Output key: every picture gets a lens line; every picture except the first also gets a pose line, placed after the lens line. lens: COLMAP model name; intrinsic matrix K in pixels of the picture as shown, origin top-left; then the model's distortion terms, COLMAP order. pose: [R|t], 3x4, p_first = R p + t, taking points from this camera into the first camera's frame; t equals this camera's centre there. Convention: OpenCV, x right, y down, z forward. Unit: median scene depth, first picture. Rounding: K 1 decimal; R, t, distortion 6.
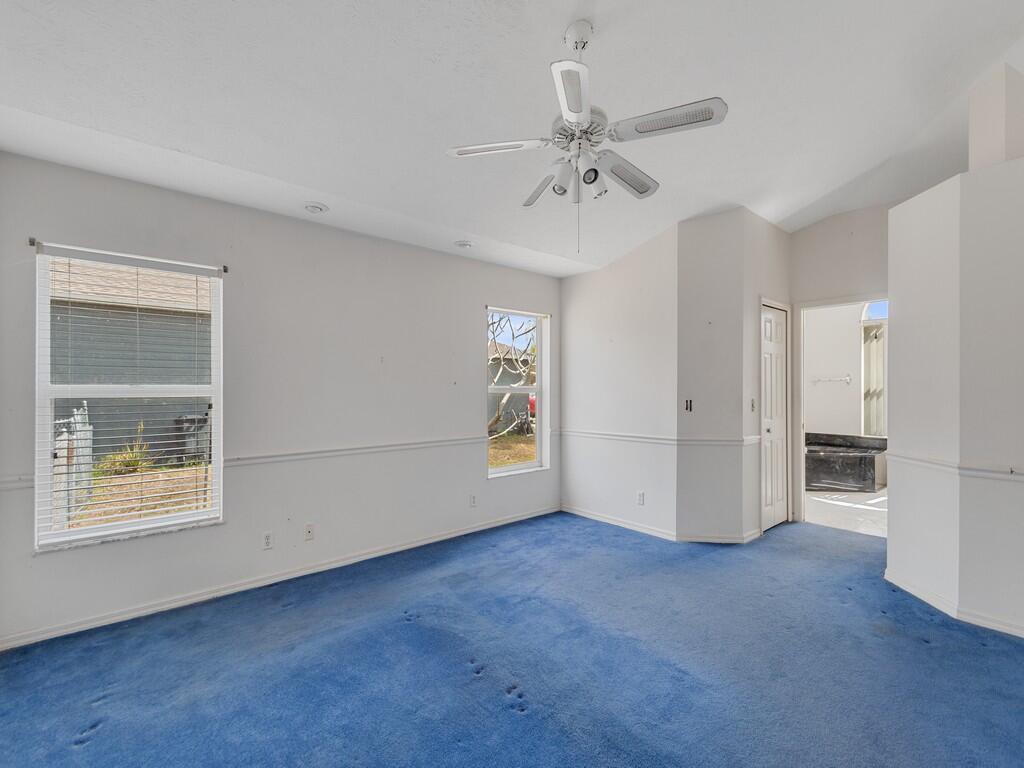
lens RADIAL K [[453.1, 0, 491.1], [0, 453.1, 401.6], [0, 0, 1]] dist [0.017762, 0.000047]
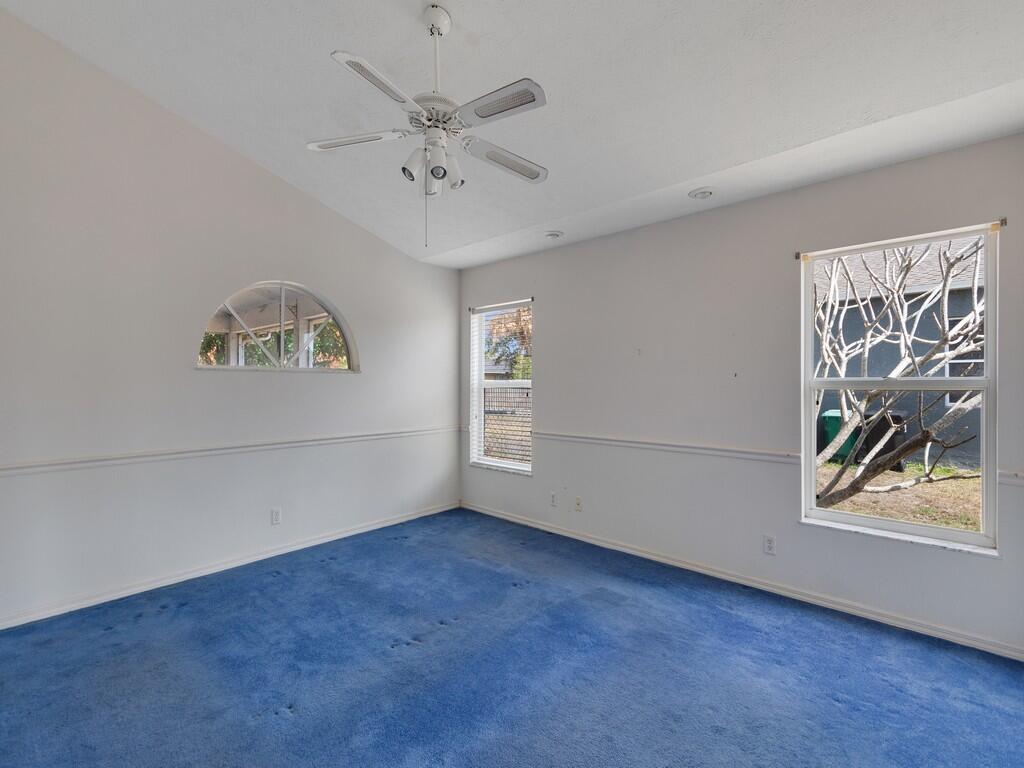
lens RADIAL K [[478.7, 0, 512.0], [0, 478.7, 384.0], [0, 0, 1]] dist [-0.000476, -0.000141]
pose [[0.126917, 0.002387, -0.991910, 0.842133], [-0.029247, 0.999571, -0.001337, -0.016256], [0.991482, 0.029180, 0.126933, 0.699756]]
